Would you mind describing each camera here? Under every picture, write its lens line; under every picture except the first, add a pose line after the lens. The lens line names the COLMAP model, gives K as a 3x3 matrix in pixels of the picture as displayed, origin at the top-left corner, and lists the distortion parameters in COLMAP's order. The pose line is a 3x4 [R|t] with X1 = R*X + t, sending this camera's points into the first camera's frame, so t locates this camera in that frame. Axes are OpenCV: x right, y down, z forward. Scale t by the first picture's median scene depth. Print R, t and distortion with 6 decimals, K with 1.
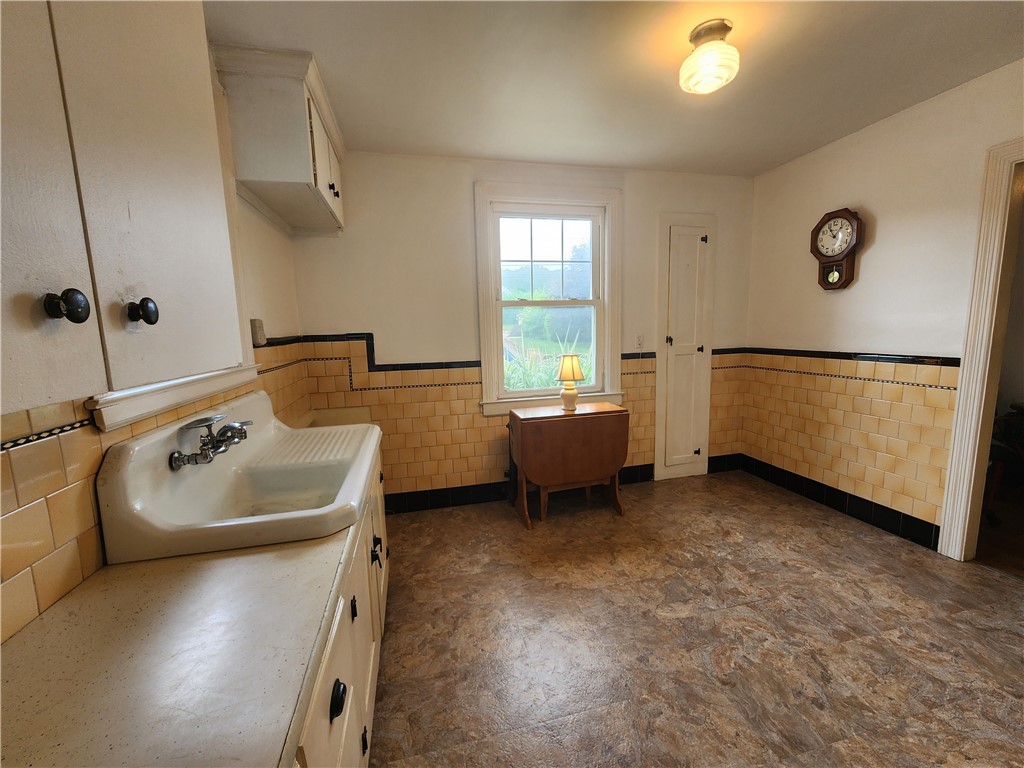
lens RADIAL K [[419.9, 0, 510.8], [0, 419.9, 385.8], [0, 0, 1]] dist [-0.000687, 0.000664]
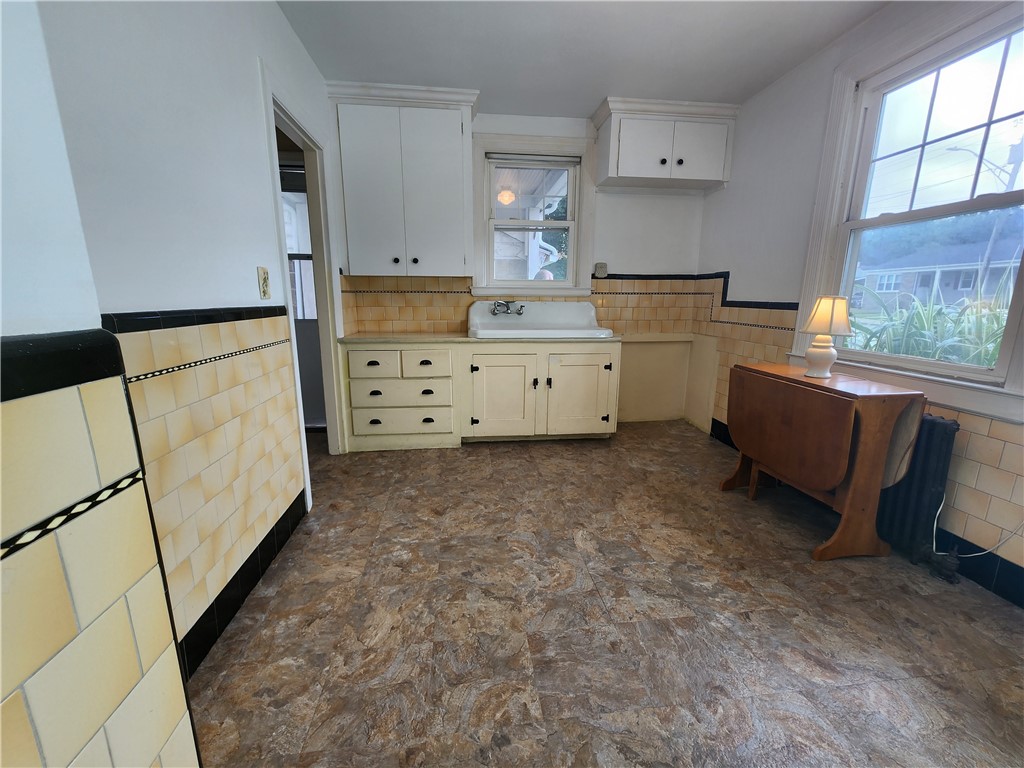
lens RADIAL K [[419.9, 0, 511.6], [0, 419.9, 382.5], [0, 0, 1]] dist [-0.000687, 0.000664]
pose [[-0.116675, 0.228109, -0.966620, 1.264396], [-0.137583, 0.960171, 0.243194, -0.049192], [0.983594, 0.161365, -0.080644, 0.822707]]
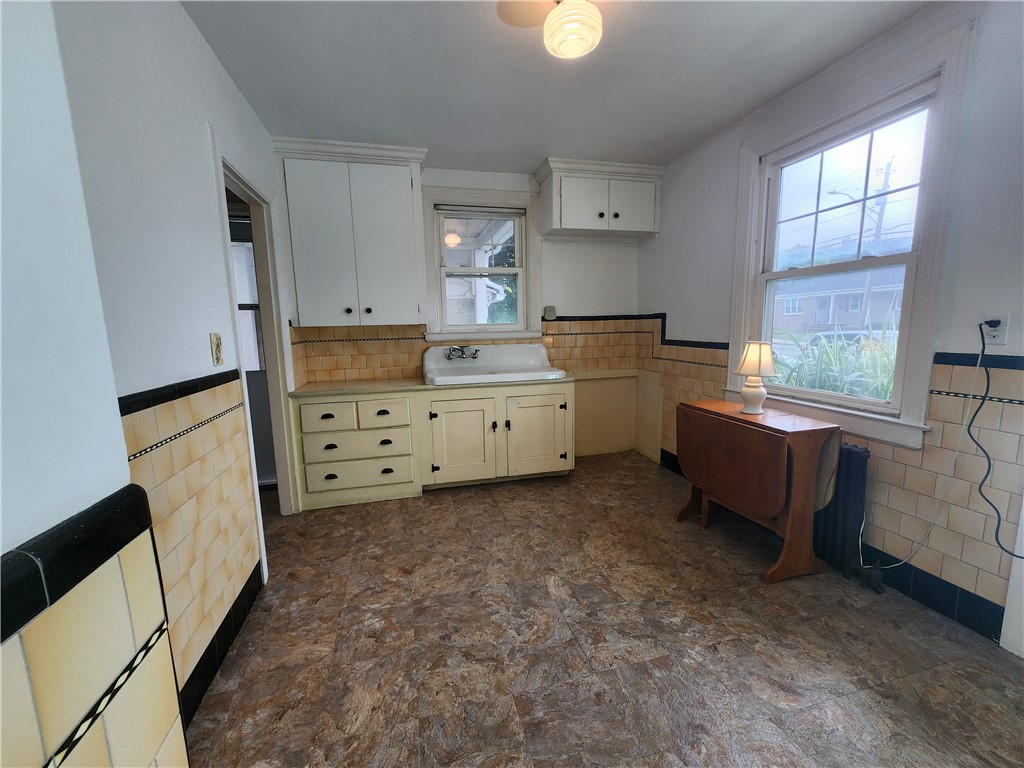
lens RADIAL K [[419.9, 0, 512.4], [0, 419.9, 383.2], [0, 0, 1]] dist [-0.000687, 0.000664]
pose [[0.019337, 0.166948, -0.985776, 1.283378], [-0.116087, 0.979667, 0.163637, -0.106033], [0.993051, 0.111272, 0.038324, 0.772325]]
